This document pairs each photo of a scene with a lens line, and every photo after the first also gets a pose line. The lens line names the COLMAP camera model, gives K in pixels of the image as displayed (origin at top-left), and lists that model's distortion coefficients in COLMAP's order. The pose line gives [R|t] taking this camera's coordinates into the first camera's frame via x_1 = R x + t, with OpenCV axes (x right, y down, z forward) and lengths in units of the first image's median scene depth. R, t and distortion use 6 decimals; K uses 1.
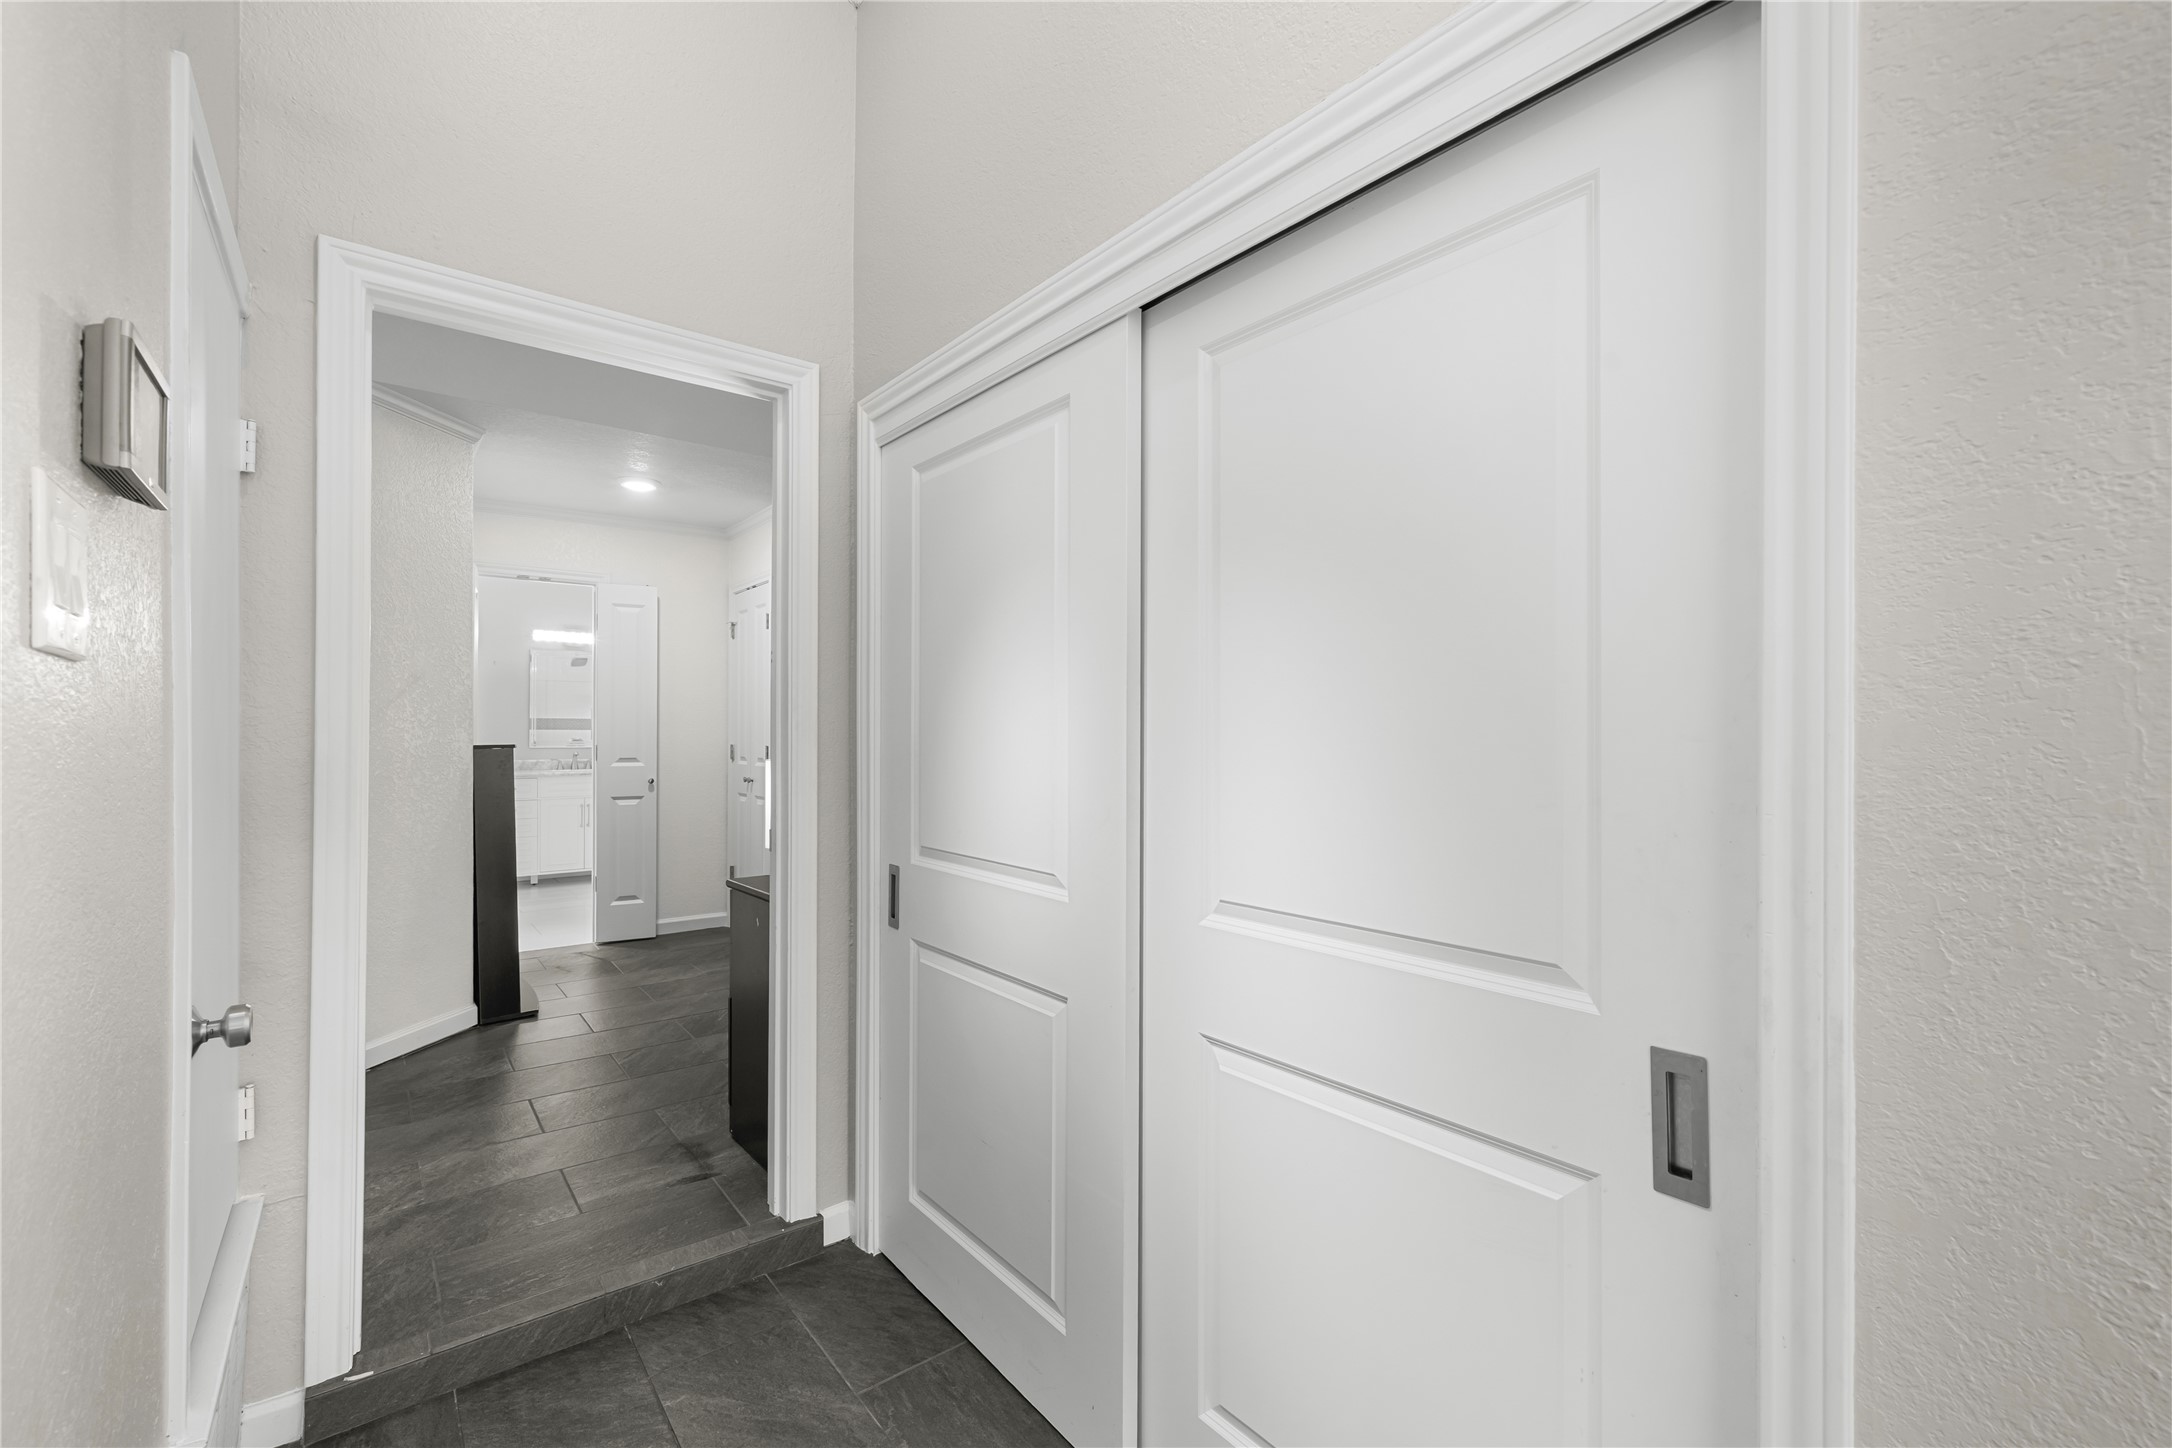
lens RADIAL K [[893.1, 0, 1085.0], [0, 893.1, 723.0], [0, 0, 1]] dist [-0.000054, 0.000002]
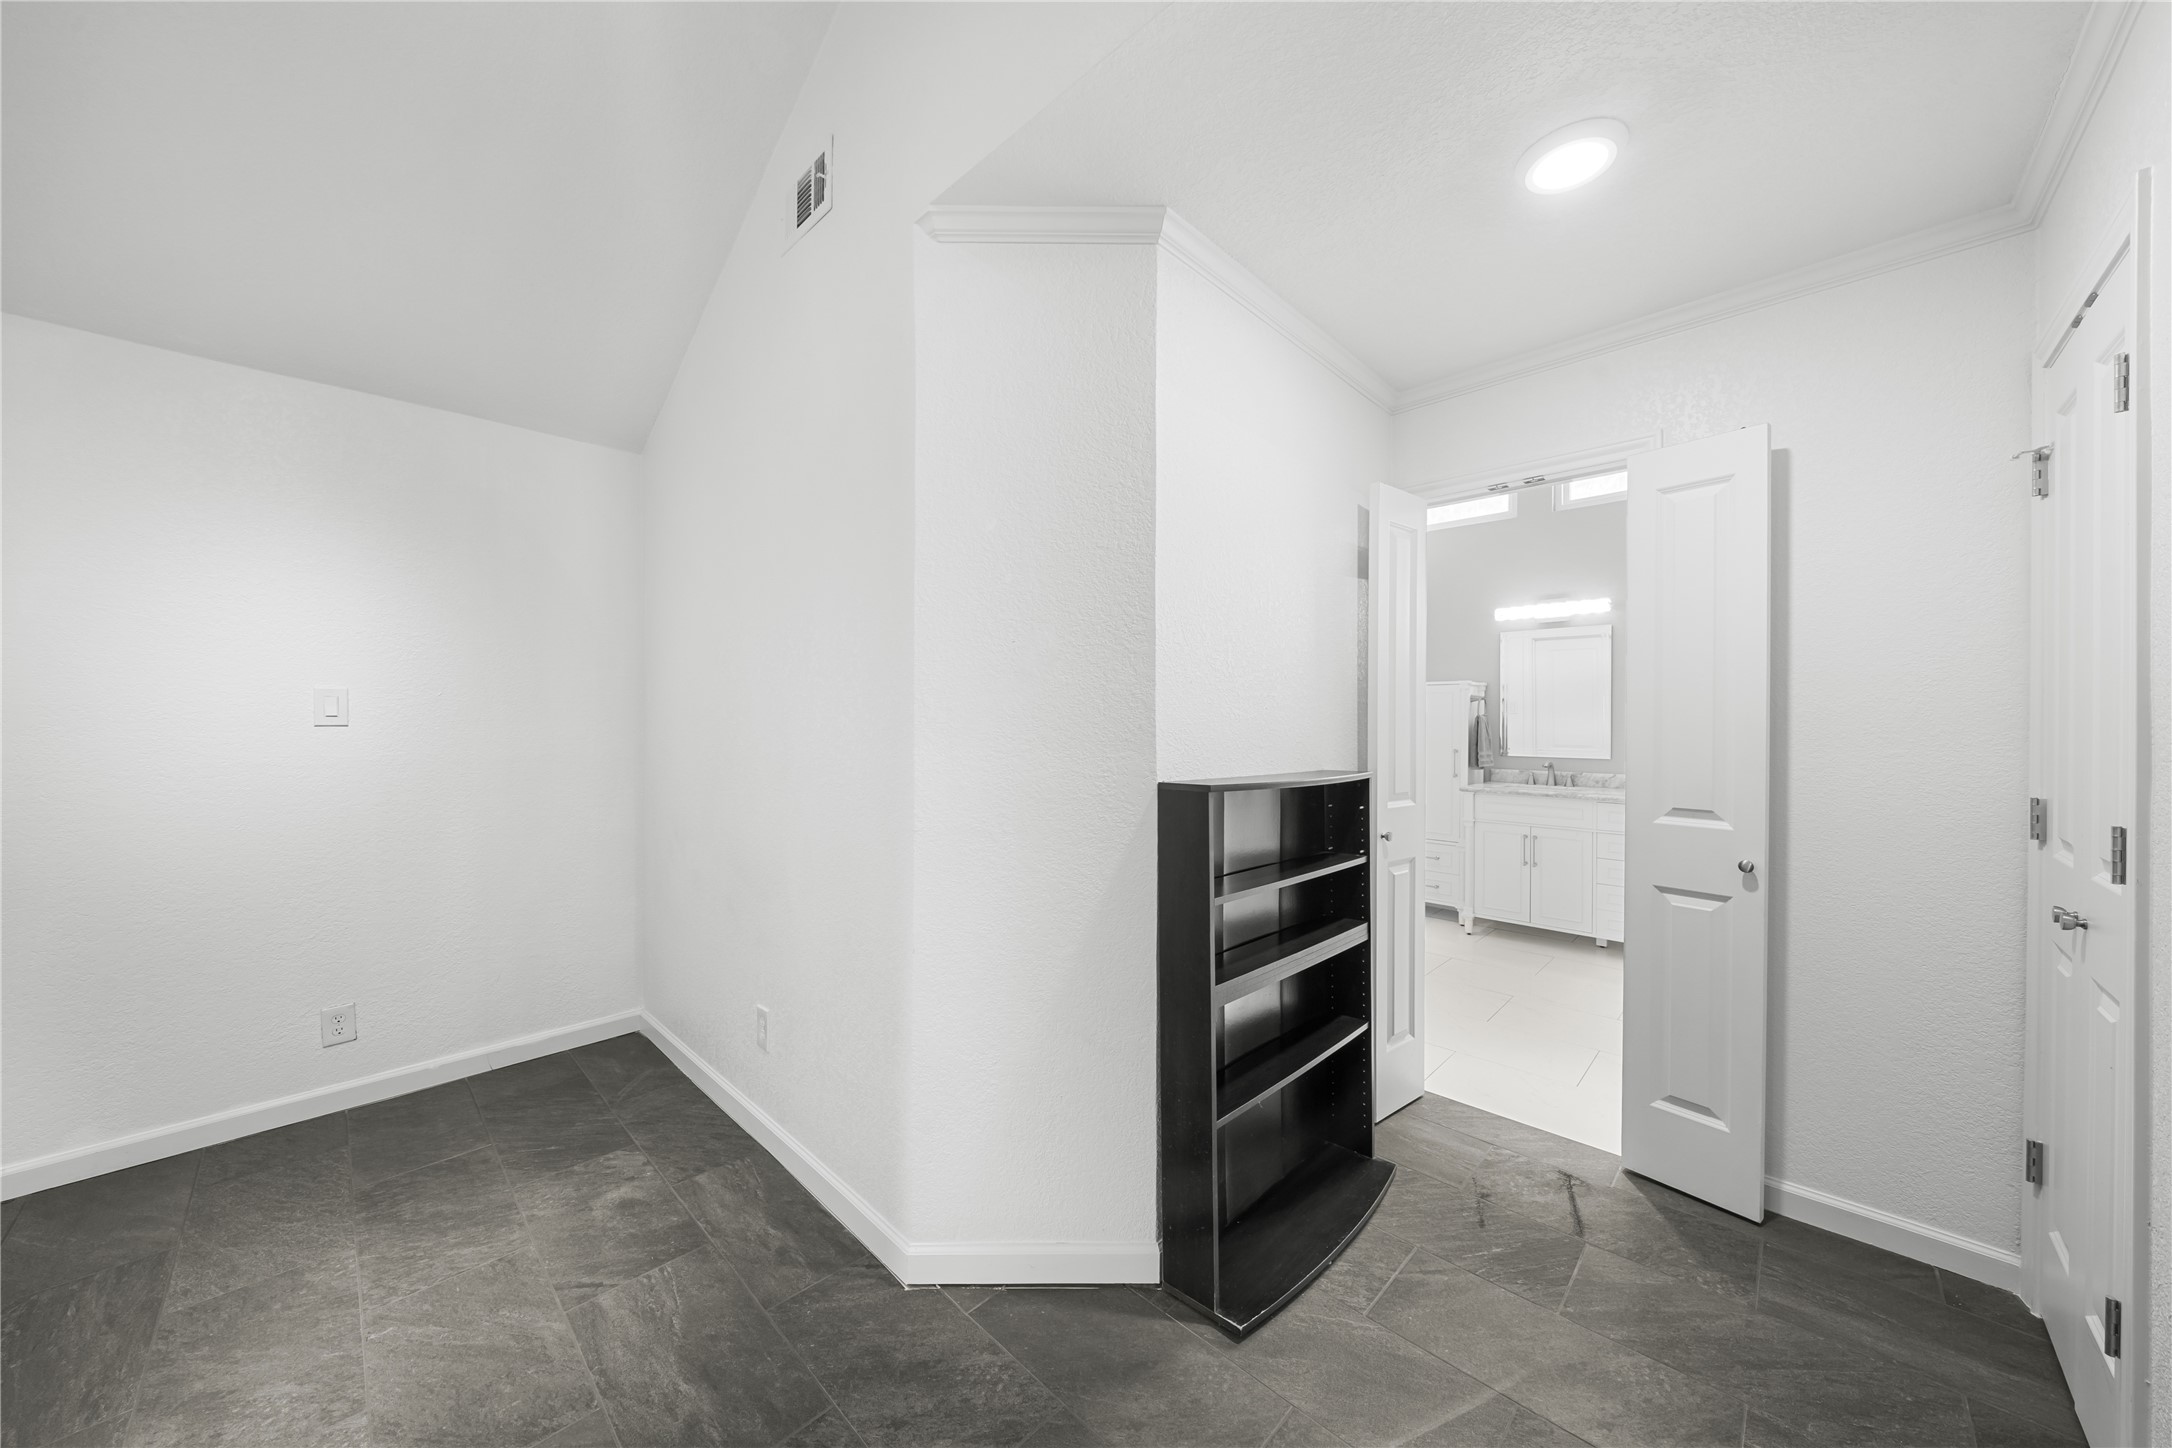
lens RADIAL K [[751.5, 0, 1081.7], [0, 751.5, 722.0], [0, 0, 1]] dist [0.000169, 0.000026]
pose [[0.120944, 0.002424, -0.992656, -0.154201], [0.005626, 0.999979, 0.003128, -0.010235], [0.992643, -0.005963, 0.120927, 0.626586]]
